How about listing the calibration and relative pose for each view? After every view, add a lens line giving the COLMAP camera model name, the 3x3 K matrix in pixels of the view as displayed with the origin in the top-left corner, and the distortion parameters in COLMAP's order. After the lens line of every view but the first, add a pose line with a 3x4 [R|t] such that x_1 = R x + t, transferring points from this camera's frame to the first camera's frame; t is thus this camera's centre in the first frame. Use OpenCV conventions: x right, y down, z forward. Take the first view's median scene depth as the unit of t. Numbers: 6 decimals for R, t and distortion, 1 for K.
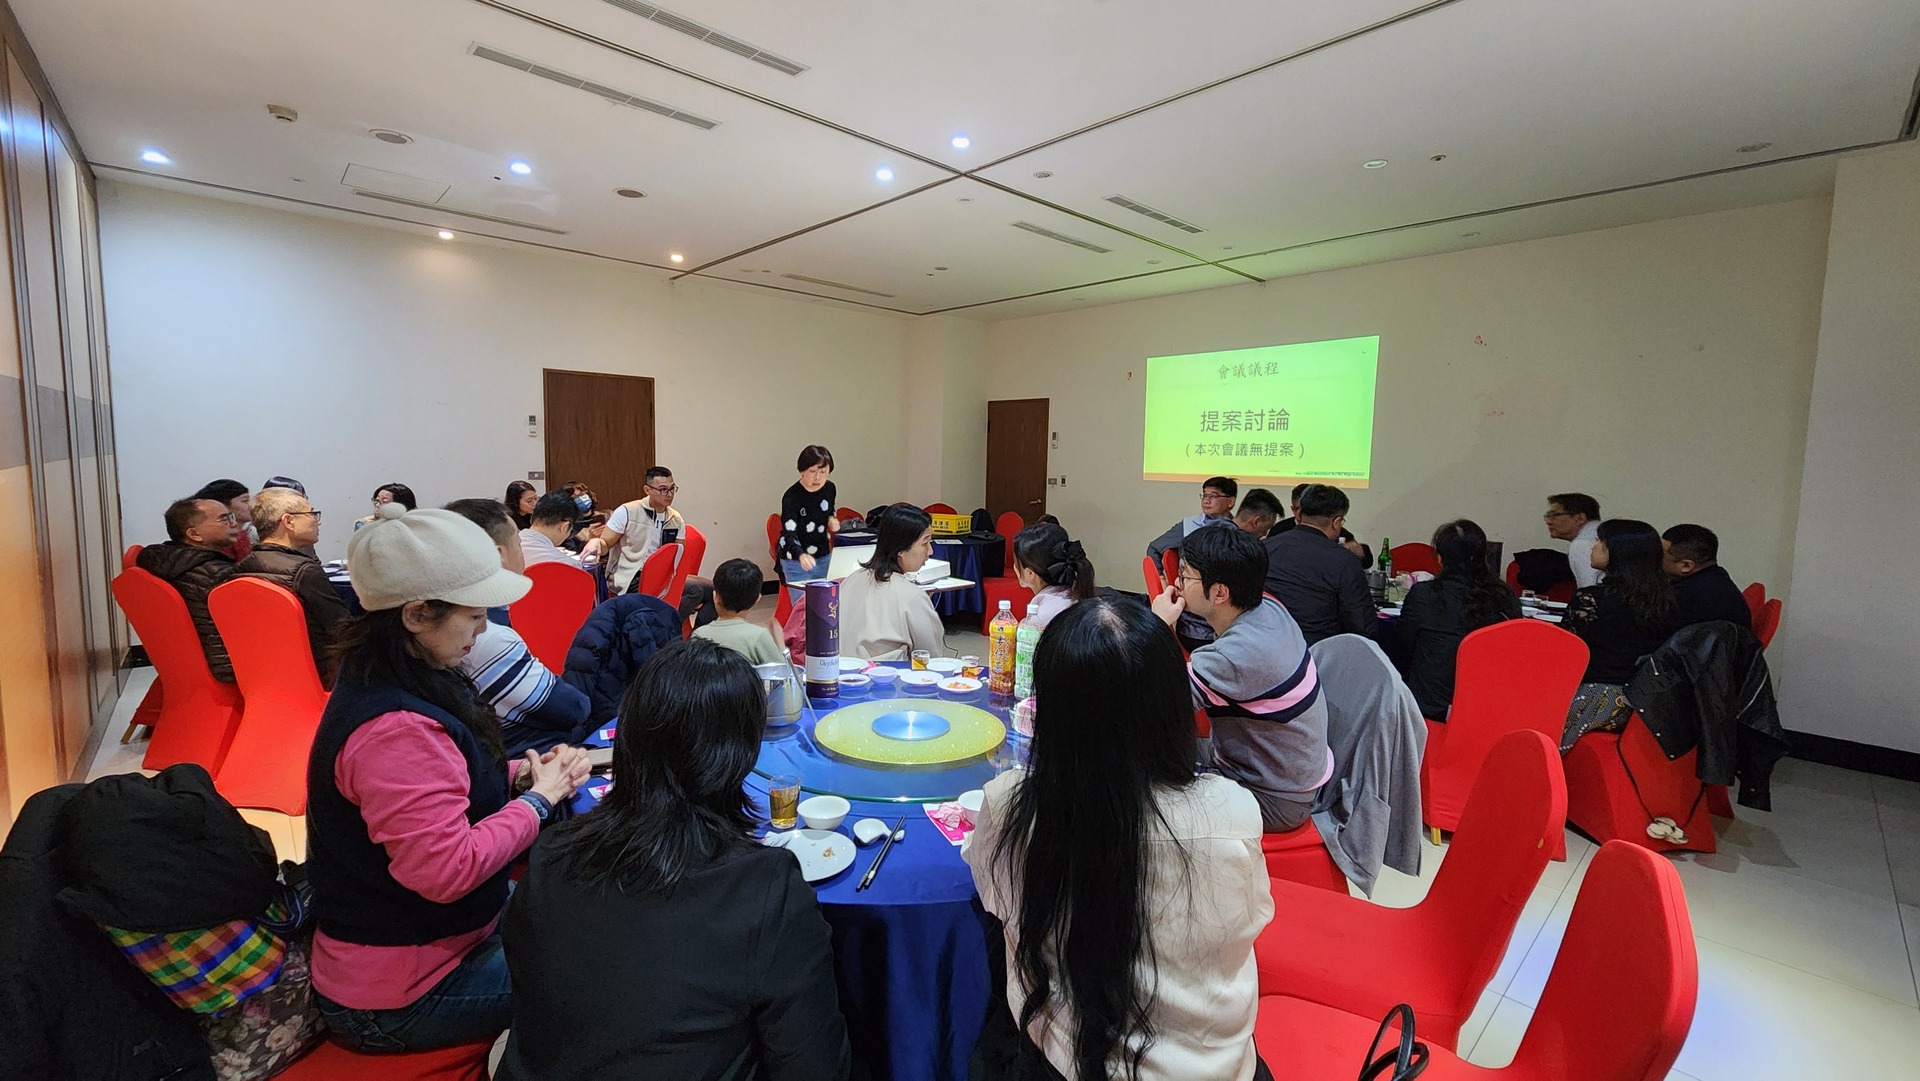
lens RADIAL K [[782.4, 0, 945.2], [0, 782.4, 529.5], [0, 0, 1]] dist [0.000263, 0.000104]
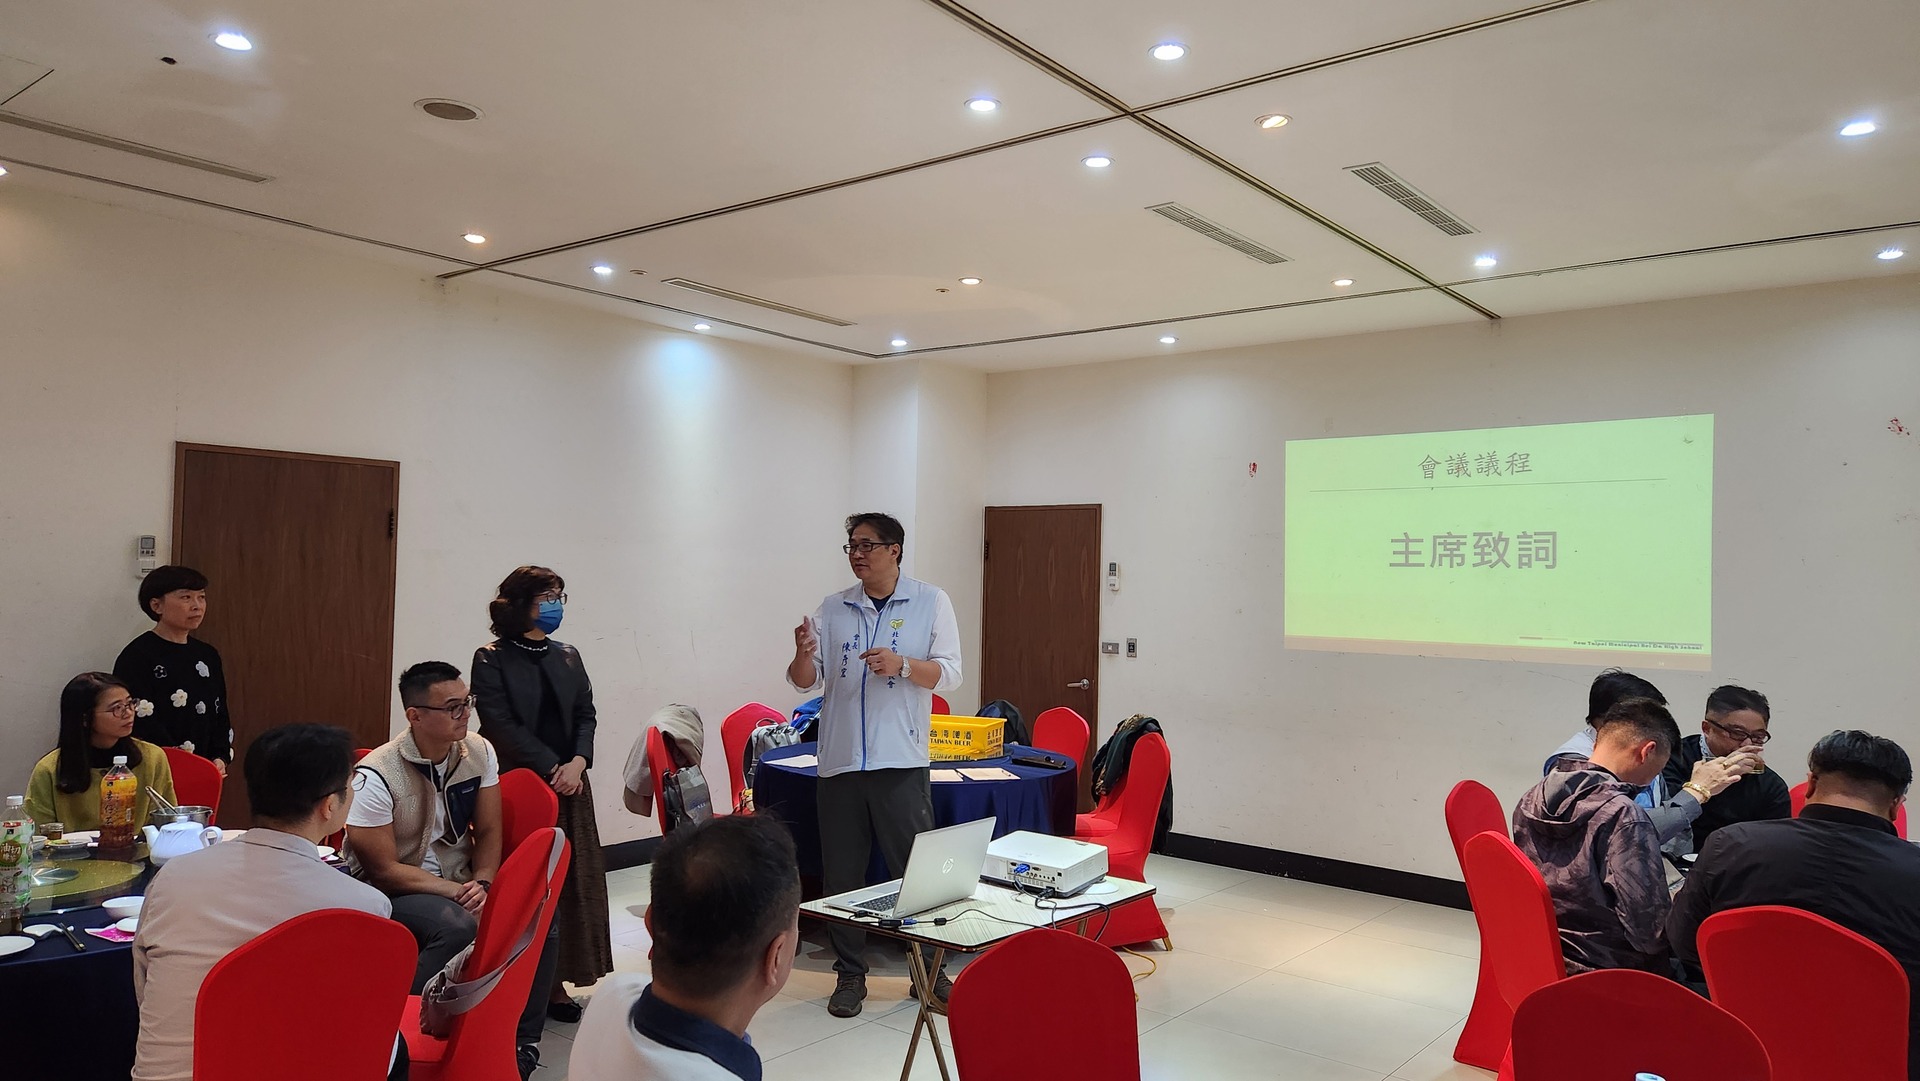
lens RADIAL K [[1279.9, 0, 964.8], [0, 1279.9, 548.1], [0, 0, 1]] dist [0.083357, -0.073514]
pose [[0.988000, 0.004906, 0.154376, -0.234363], [0.012783, 0.993469, -0.113383, -0.061498], [-0.153924, 0.113996, 0.981485, 0.190451]]
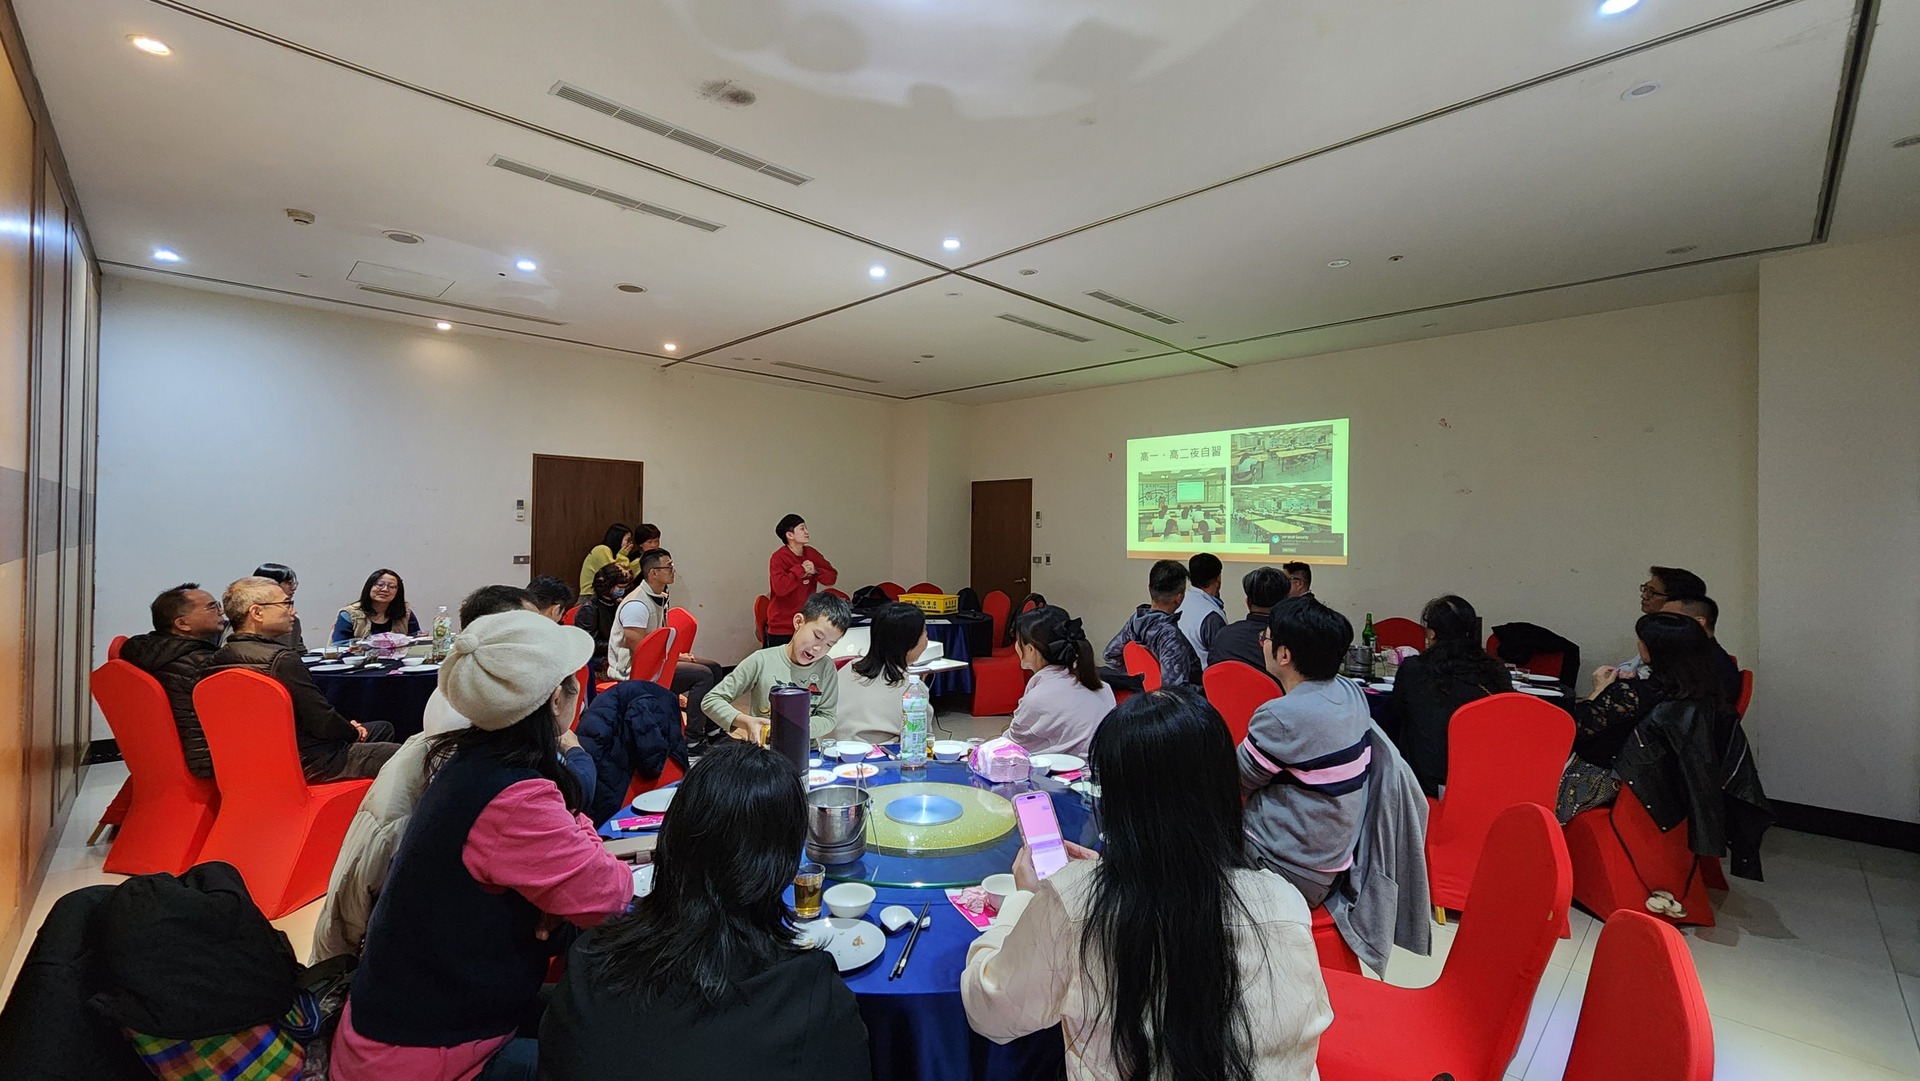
lens RADIAL K [[785.9, 0, 945.0], [0, 785.9, 530.0], [0, 0, 1]] dist [-0.000334, -0.000125]
pose [[0.999565, -0.008512, 0.028251, -0.020494], [0.011251, 0.995098, -0.098247, -0.003793], [-0.027276, 0.098522, 0.994761, -0.019109]]
